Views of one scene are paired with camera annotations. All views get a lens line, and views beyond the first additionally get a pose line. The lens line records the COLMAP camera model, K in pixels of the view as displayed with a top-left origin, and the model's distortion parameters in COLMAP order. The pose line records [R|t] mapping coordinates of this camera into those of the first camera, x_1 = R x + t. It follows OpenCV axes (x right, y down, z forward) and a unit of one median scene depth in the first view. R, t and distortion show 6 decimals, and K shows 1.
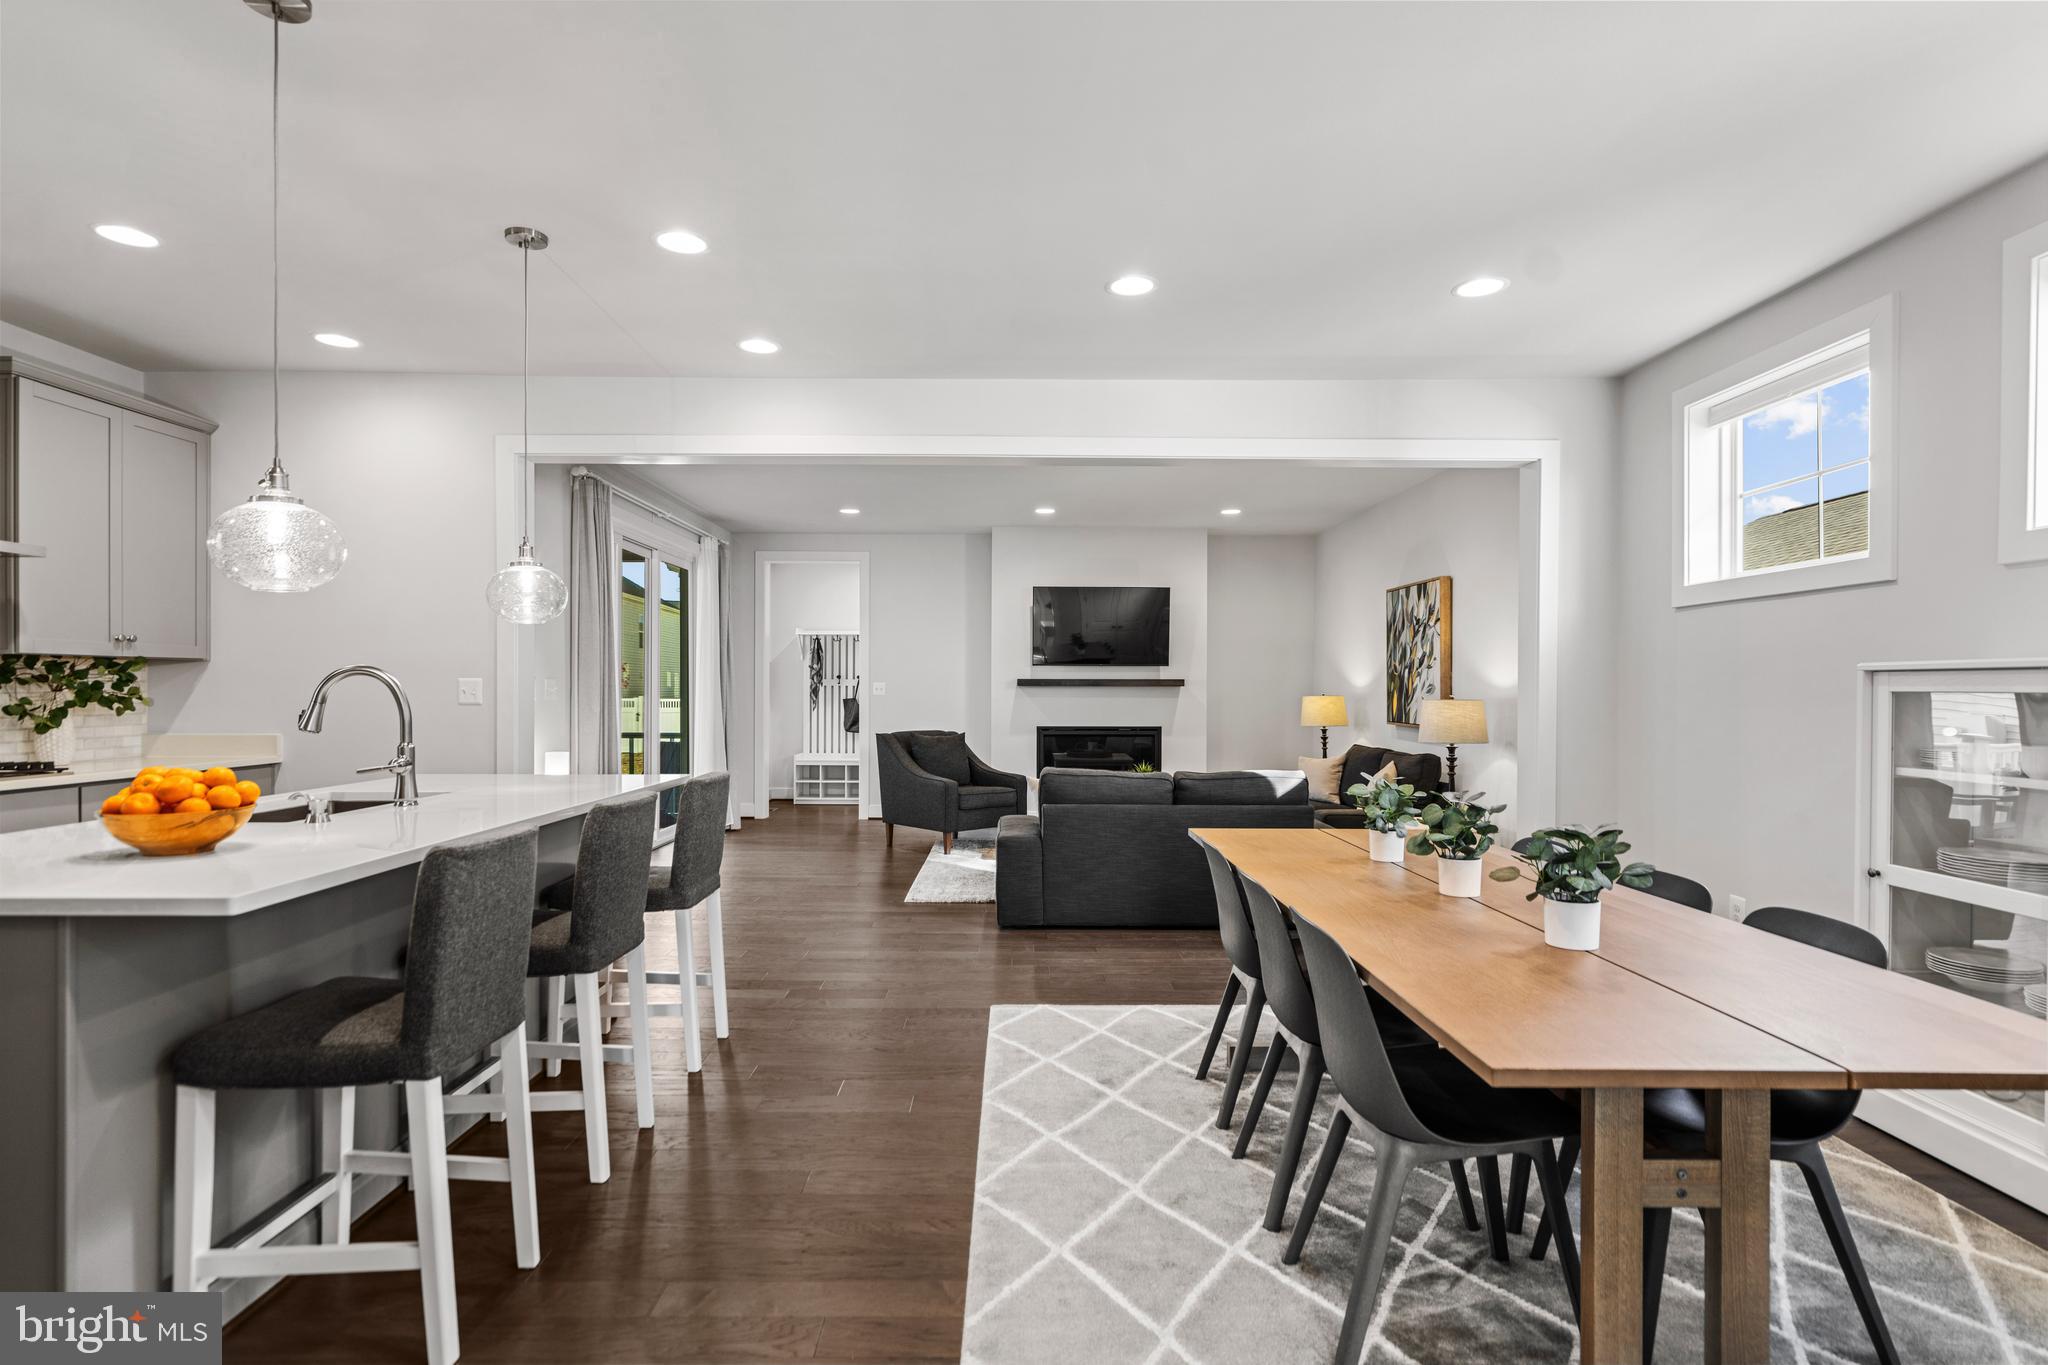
lens RADIAL K [[1031.2, 0, 1024.4], [0, 1031.2, 695.3], [0, 0, 1]] dist [0.000472, 0.000095]
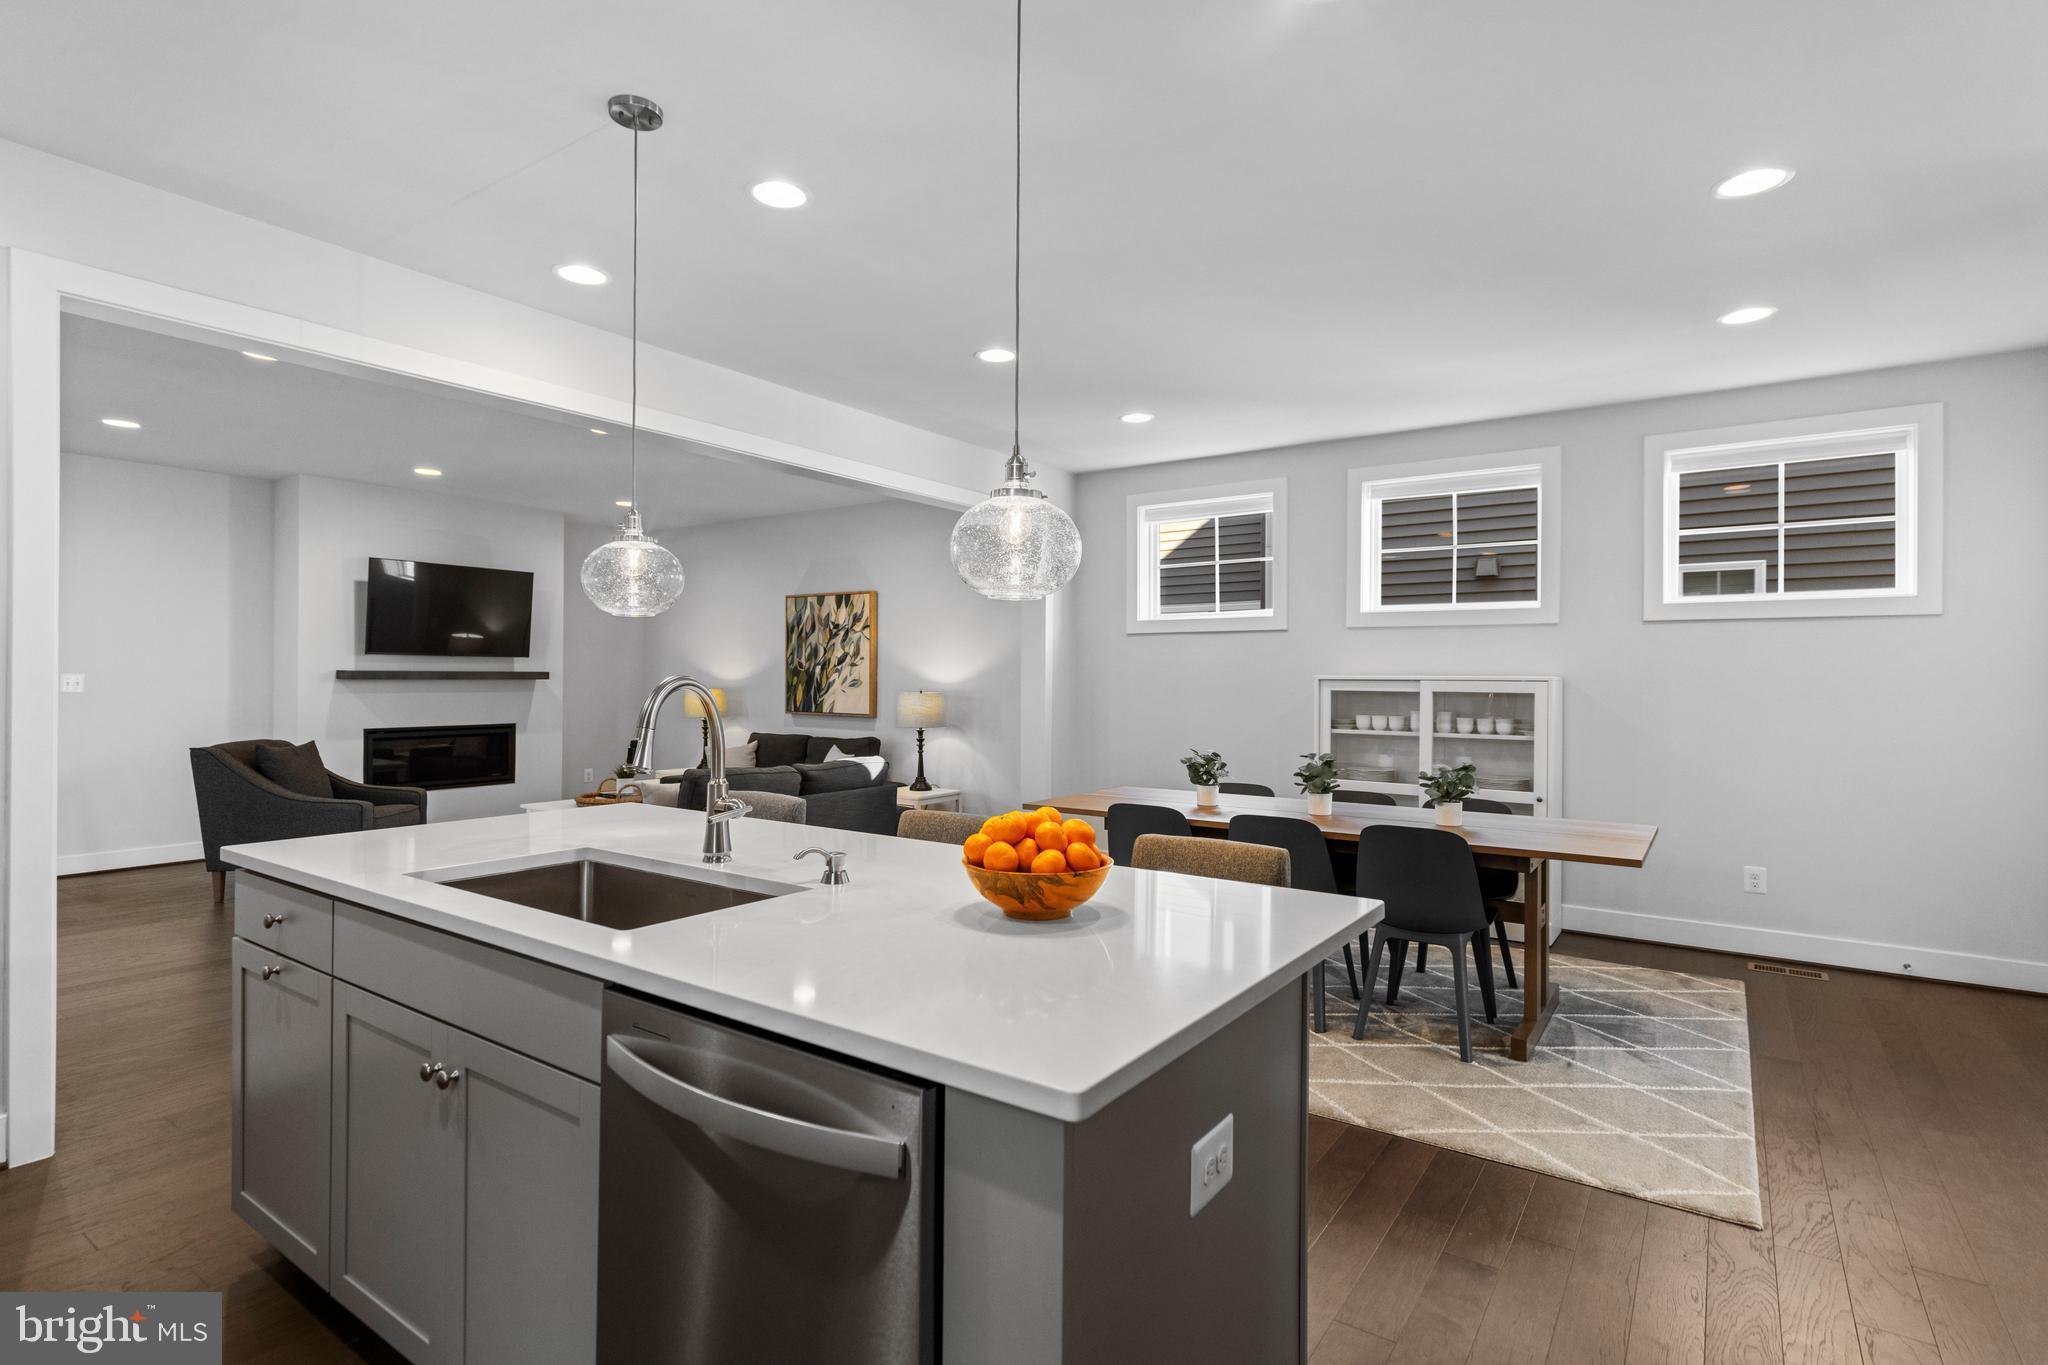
lens RADIAL K [[999.2, 0, 1027.5], [0, 999.2, 670.9], [0, 0, 1]] dist [-0.006266, 0.000323]
pose [[0.580279, 0.005908, 0.814396, -0.422962], [0.001821, 0.999962, -0.008551, -0.010036], [-0.814416, 0.006445, 0.580246, 0.153603]]
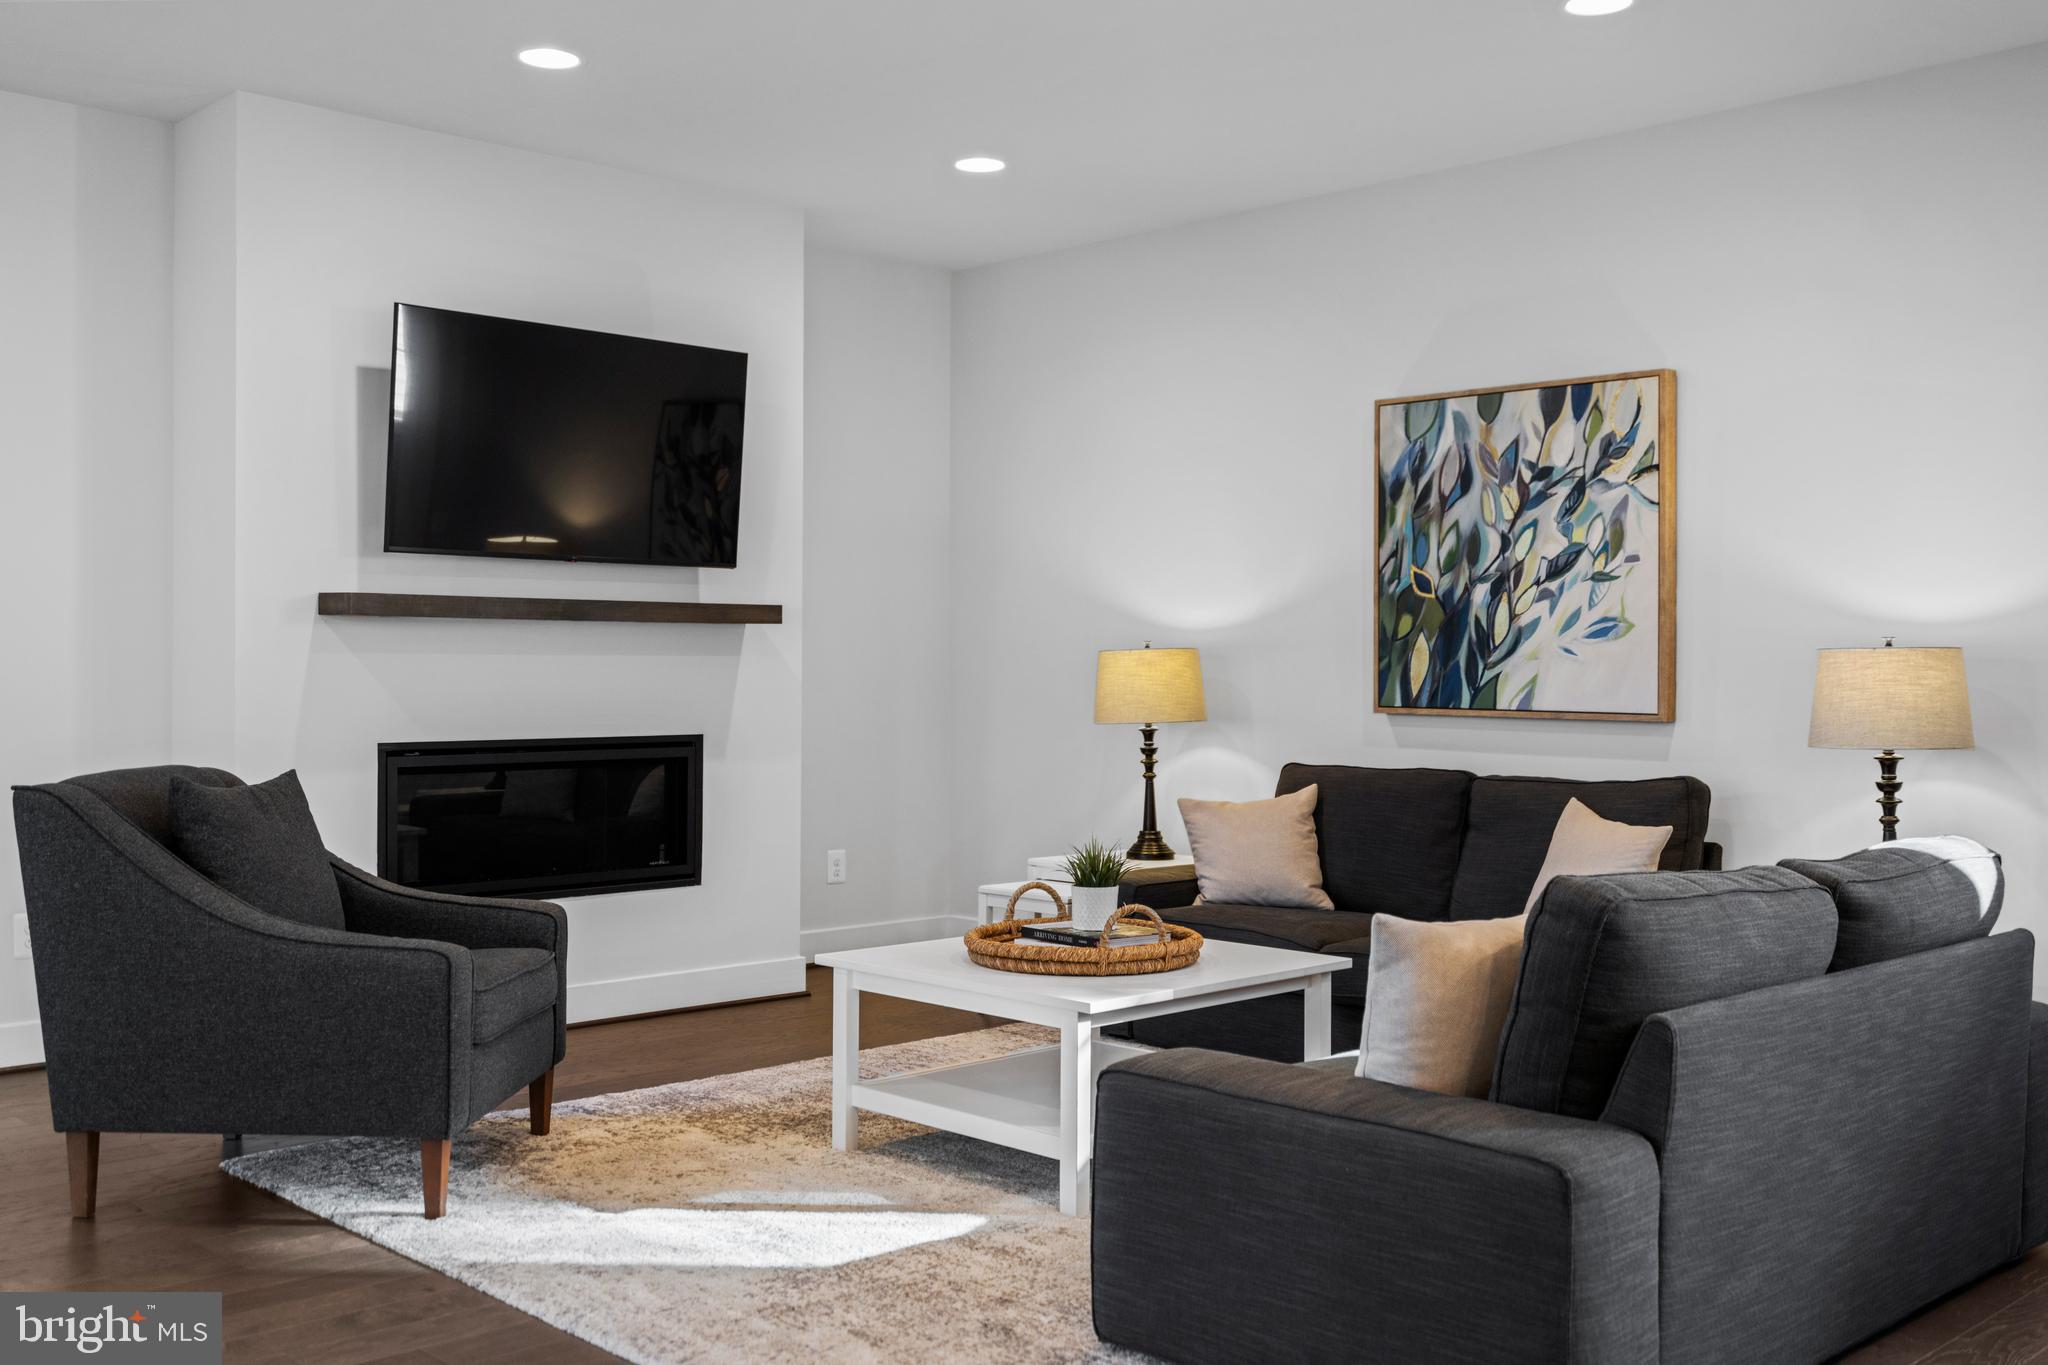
lens RADIAL K [[1940.9, 0, 1024.0], [0, 1940.9, 670.0], [0, 0, 1]] dist [0.000679, 0.000000]
pose [[0.722307, -0.000070, 0.691573, -0.338273], [0.001890, 0.999996, -0.001873, 0.012070], [-0.691570, 0.002660, 0.722305, 0.557261]]
